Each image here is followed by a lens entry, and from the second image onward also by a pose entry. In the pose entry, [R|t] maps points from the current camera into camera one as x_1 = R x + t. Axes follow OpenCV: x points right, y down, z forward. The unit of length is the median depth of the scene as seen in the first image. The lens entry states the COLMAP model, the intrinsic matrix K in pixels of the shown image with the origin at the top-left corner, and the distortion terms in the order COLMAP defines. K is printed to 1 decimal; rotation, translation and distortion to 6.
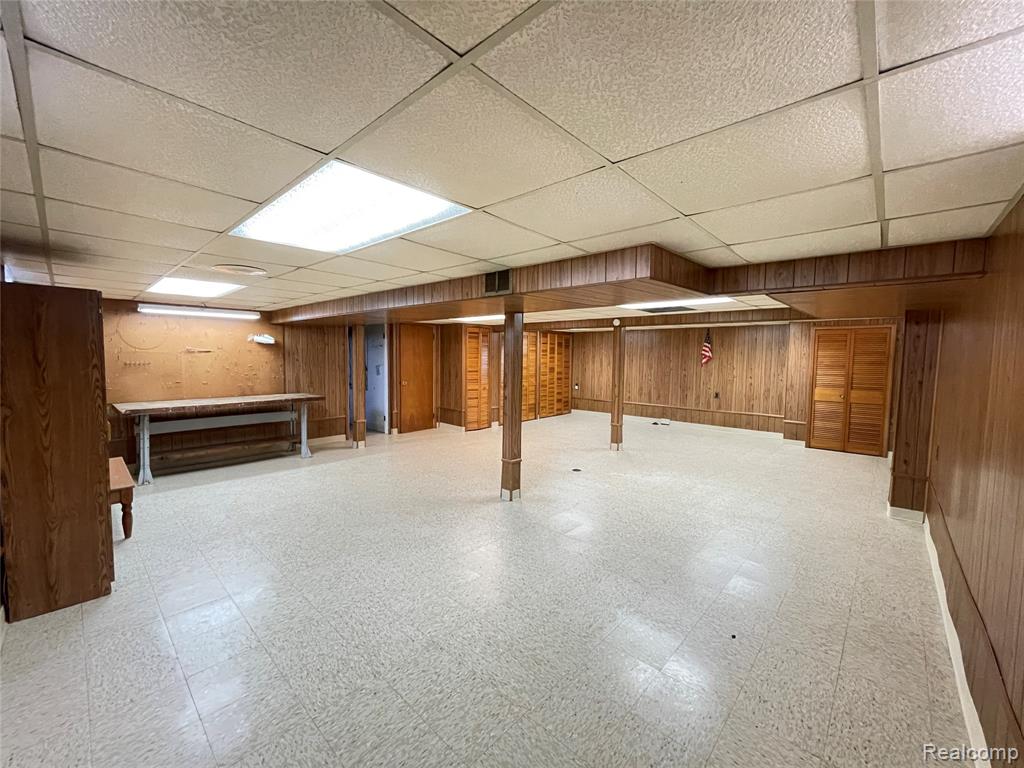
lens RADIAL K [[415.2, 0, 512.0], [0, 415.2, 384.0], [0, 0, 1]] dist [0.000559, 0.000807]
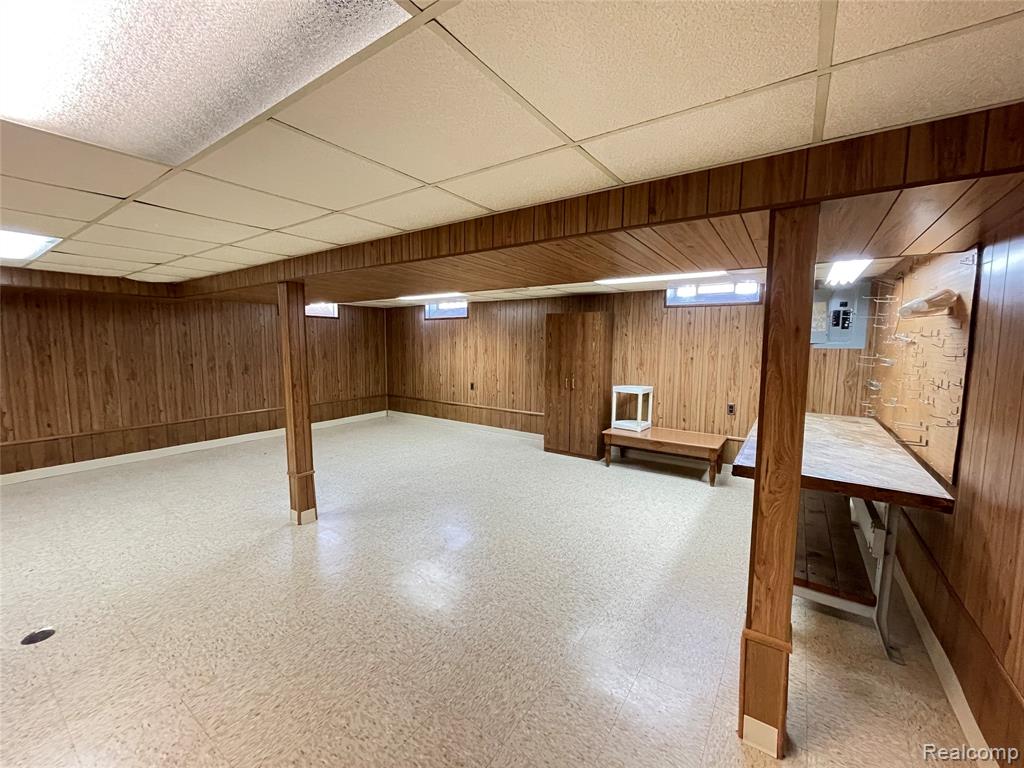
lens RADIAL K [[414.0, 0, 511.3], [0, 414.0, 382.4], [0, 0, 1]] dist [-0.000191, -0.000171]
pose [[-0.991336, -0.006126, -0.131205, -0.158203], [-0.027927, 0.985903, 0.164971, -0.070374], [0.128345, 0.167206, -0.977533, 0.980635]]
